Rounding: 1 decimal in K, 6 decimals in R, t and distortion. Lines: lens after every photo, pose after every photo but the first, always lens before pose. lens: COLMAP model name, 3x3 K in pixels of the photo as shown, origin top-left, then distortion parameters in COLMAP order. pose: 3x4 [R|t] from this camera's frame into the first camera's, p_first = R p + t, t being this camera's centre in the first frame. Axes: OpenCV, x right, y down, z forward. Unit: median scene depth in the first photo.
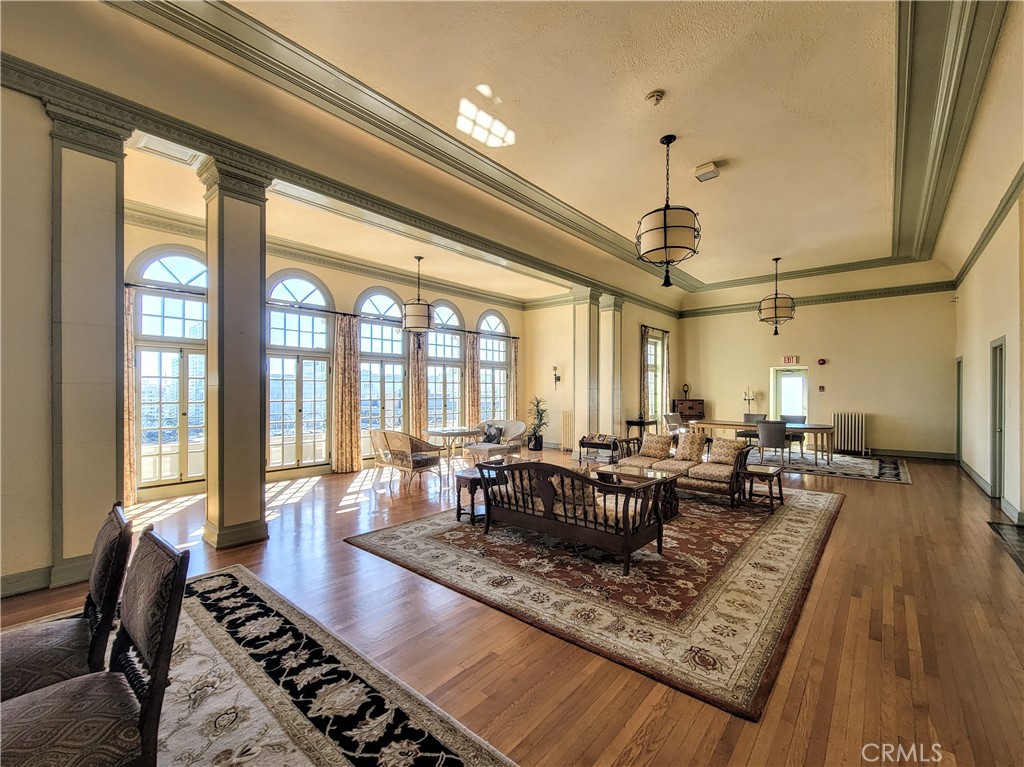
lens RADIAL K [[422.1, 0, 525.3], [0, 422.1, 391.7], [0, 0, 1]] dist [0.000688, 0.000047]
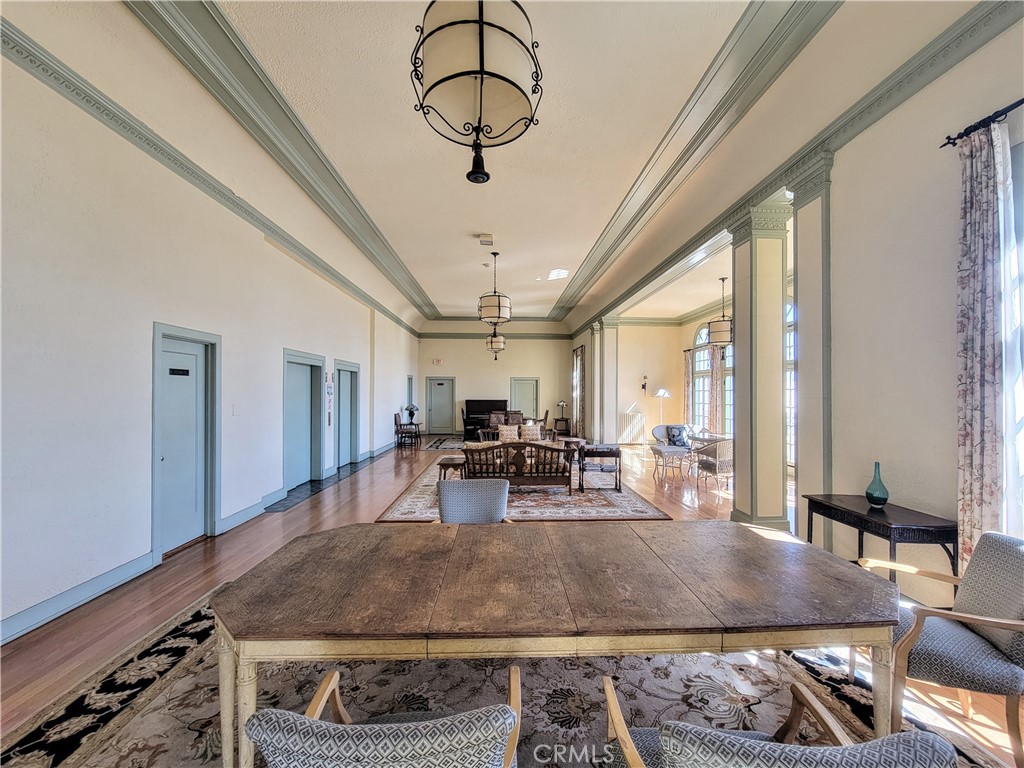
lens RADIAL K [[422.1, 0, 525.3], [0, 422.1, 392.2], [0, 0, 1]] dist [0.000688, 0.000047]
pose [[-0.718717, -0.004969, -0.695285, 1.409725], [-0.004771, 0.999986, -0.002215, -0.028113], [0.695286, 0.001725, -0.718731, 2.276338]]
